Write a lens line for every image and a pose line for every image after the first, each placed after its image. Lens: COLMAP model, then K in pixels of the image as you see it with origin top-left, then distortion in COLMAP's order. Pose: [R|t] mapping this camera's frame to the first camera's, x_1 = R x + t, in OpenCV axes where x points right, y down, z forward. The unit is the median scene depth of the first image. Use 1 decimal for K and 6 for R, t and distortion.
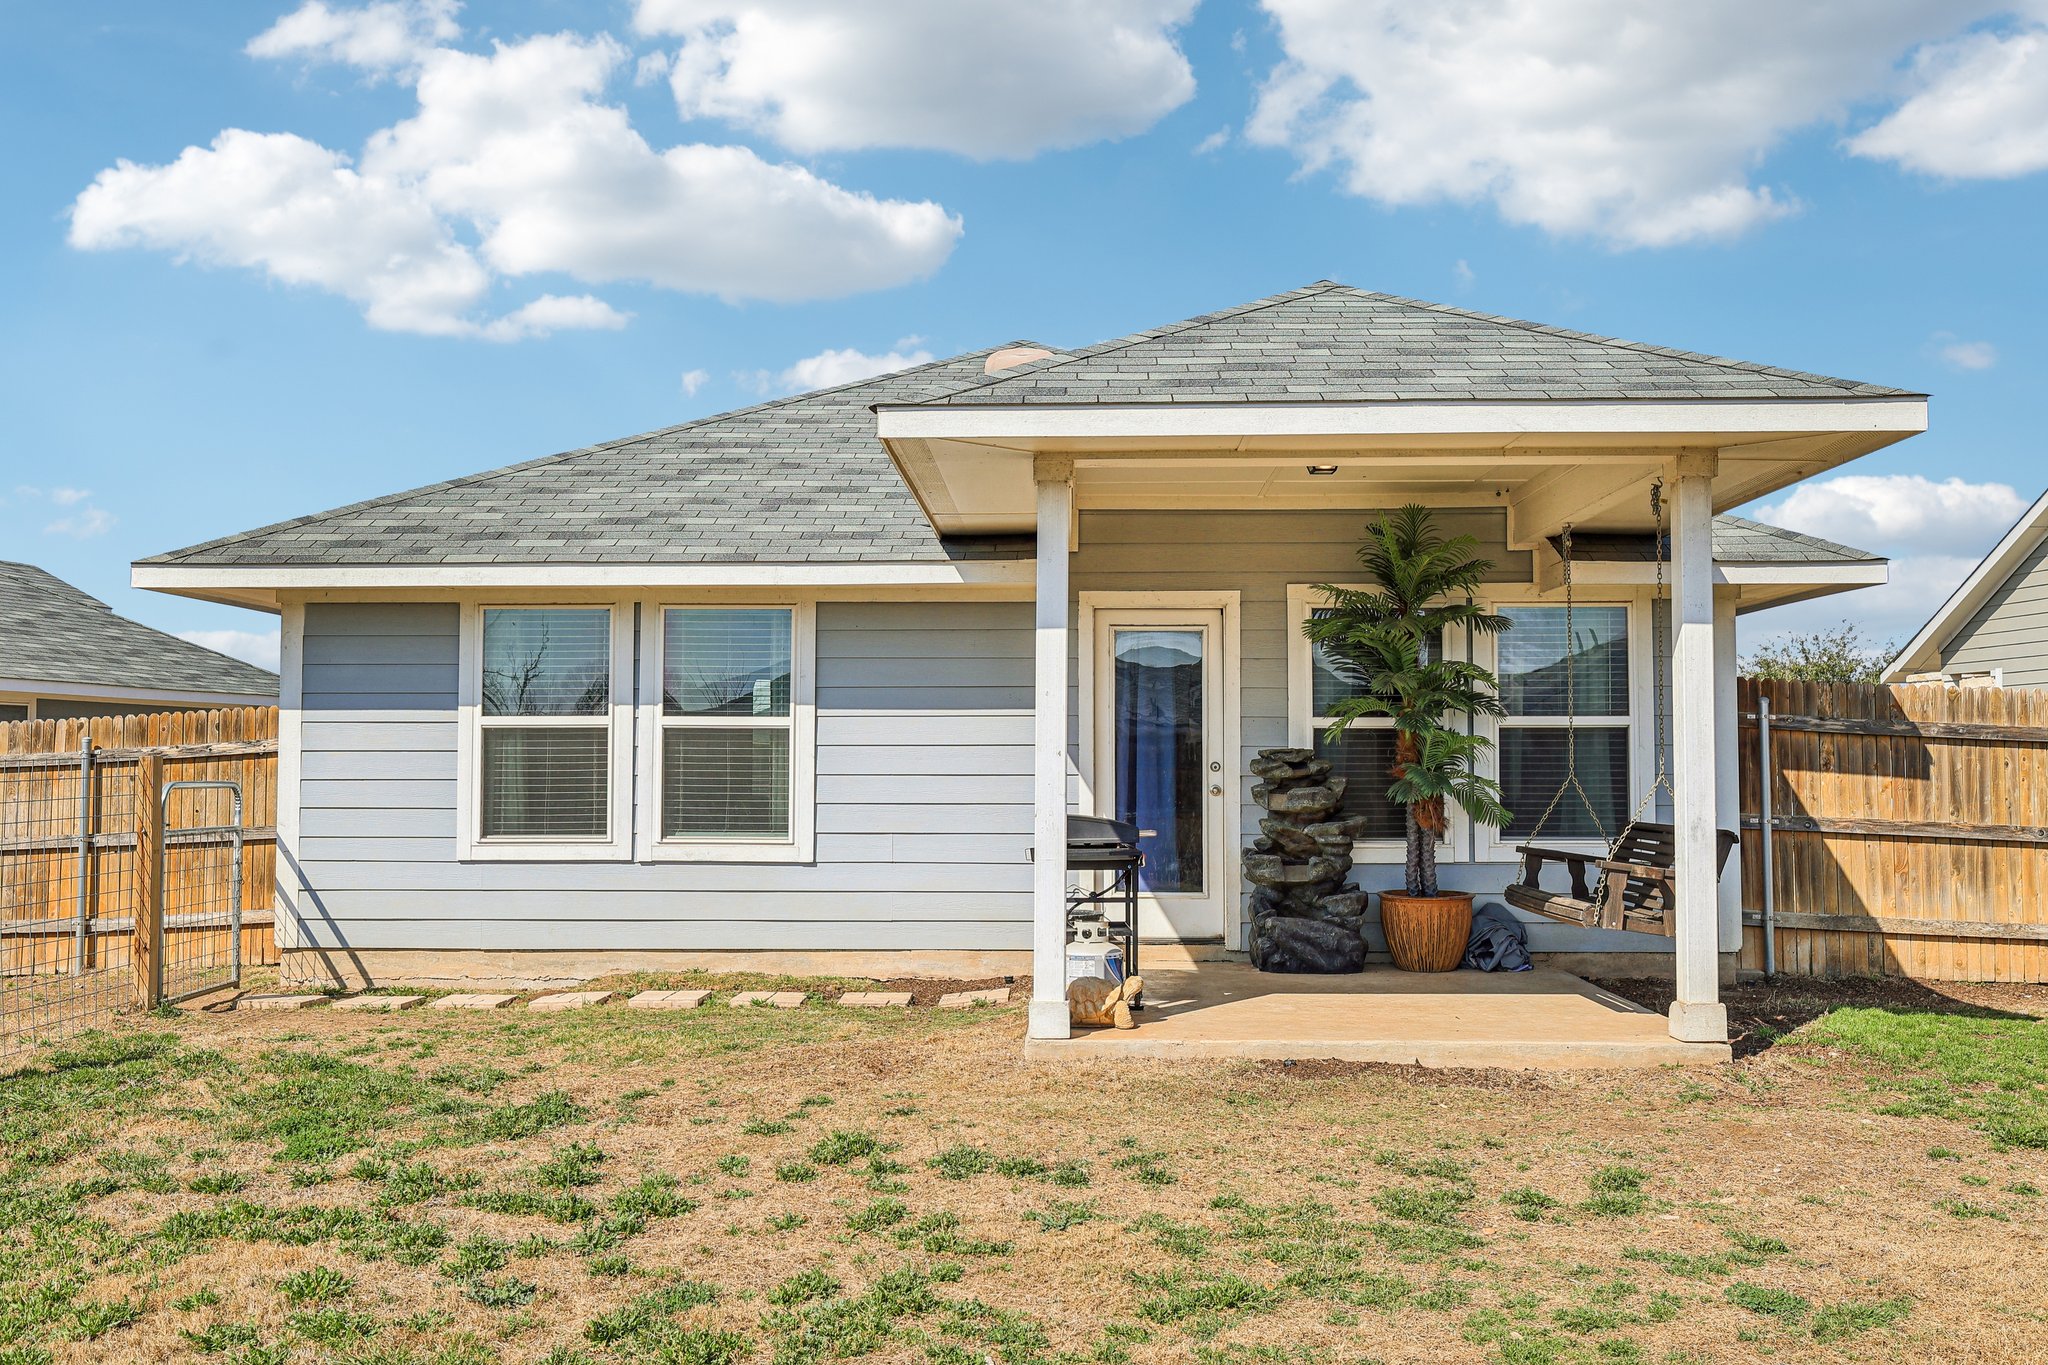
lens RADIAL K [[1787.8, 0, 1024.0], [0, 1787.8, 682.5], [0, 0, 1]] dist [-0.003398, -0.000603]
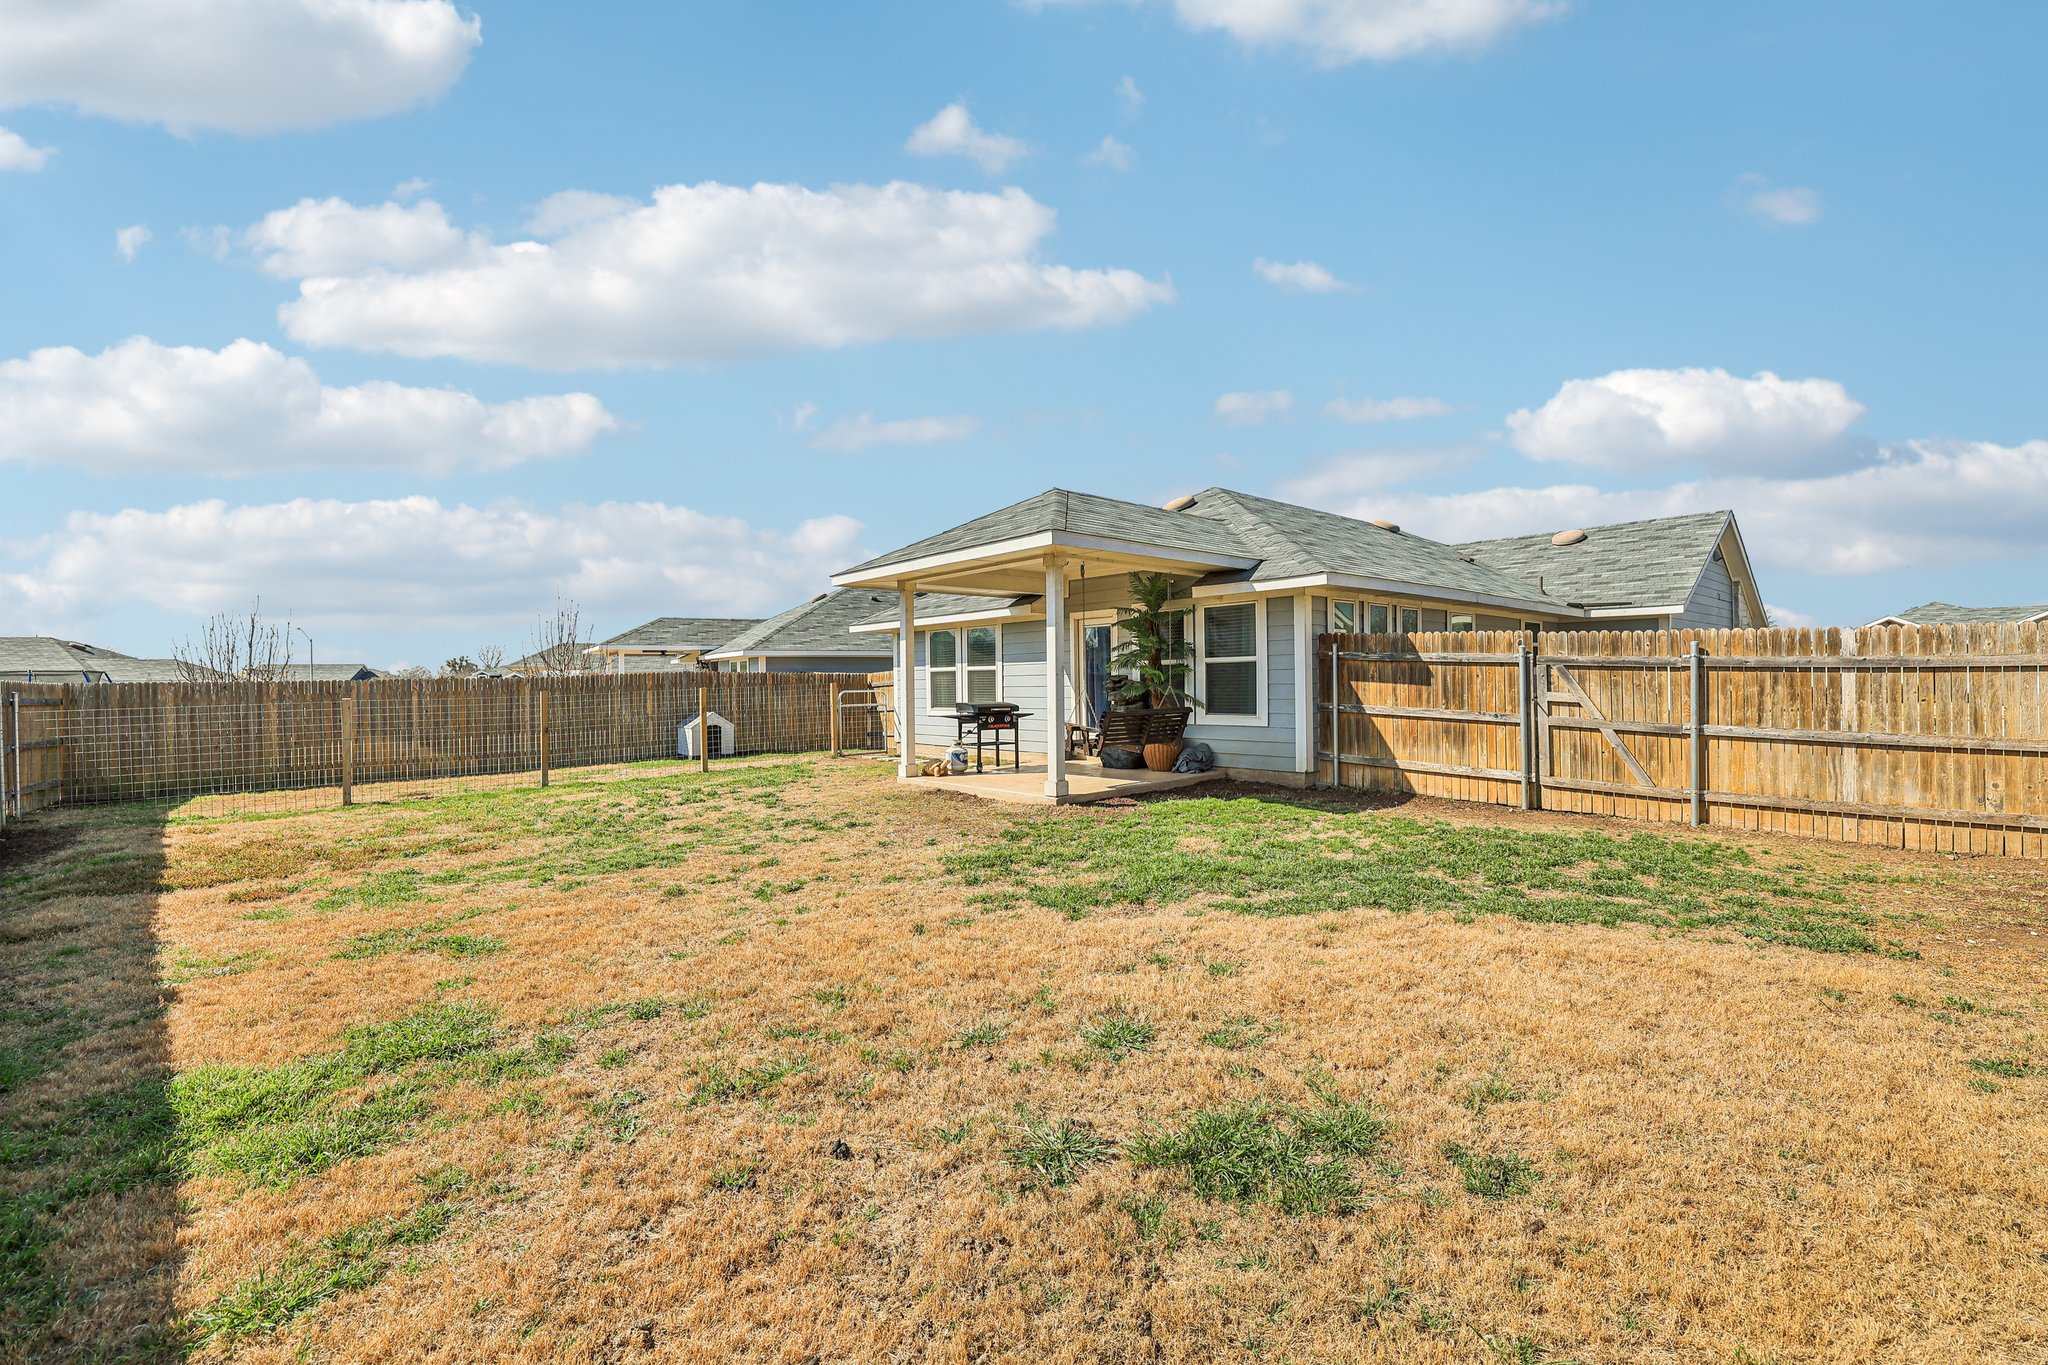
lens RADIAL K [[853.1, 0, 1024.0], [0, 853.1, 682.5], [0, 0, 1]] dist [-0.003191, -0.000539]
pose [[0.690438, -0.009804, -0.723325, 0.852657], [0.051176, 0.998065, 0.035321, 0.000590], [0.721579, -0.061404, 0.689604, 0.119167]]
